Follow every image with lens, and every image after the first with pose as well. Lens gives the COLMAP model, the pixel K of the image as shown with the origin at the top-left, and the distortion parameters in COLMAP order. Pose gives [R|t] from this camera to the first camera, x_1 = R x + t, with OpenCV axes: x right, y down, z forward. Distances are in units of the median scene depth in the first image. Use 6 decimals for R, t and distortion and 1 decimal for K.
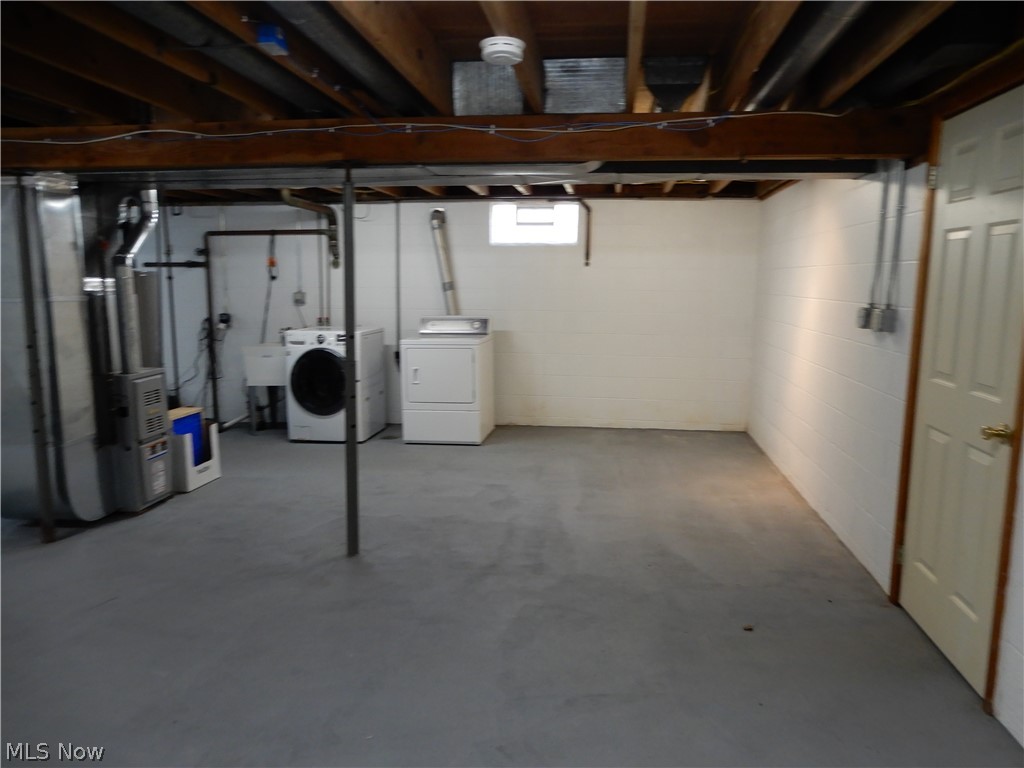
lens RADIAL K [[727.3, 0, 506.0], [0, 727.3, 371.5], [0, 0, 1]] dist [0.002551, 0.000389]
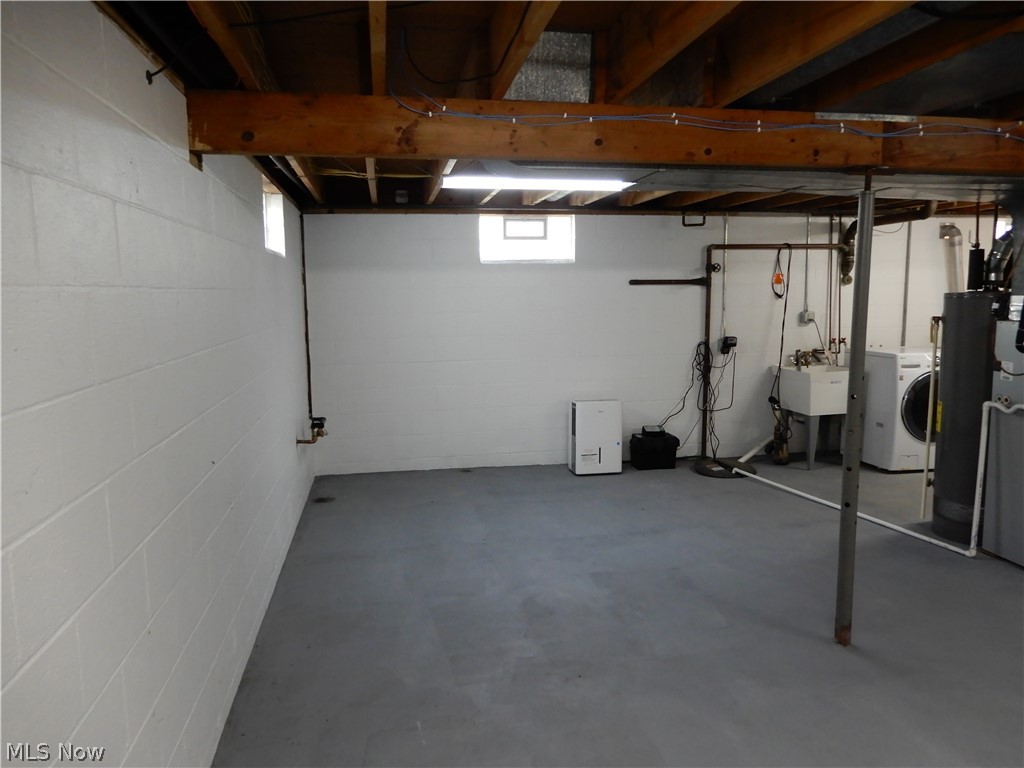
lens RADIAL K [[727.3, 0, 506.0], [0, 727.3, 371.5], [0, 0, 1]] dist [0.002551, 0.000389]
pose [[0.956808, -0.039507, 0.288023, -0.913781], [0.044295, 0.998967, -0.010124, -0.040198], [-0.287325, 0.022445, 0.957570, 0.226887]]
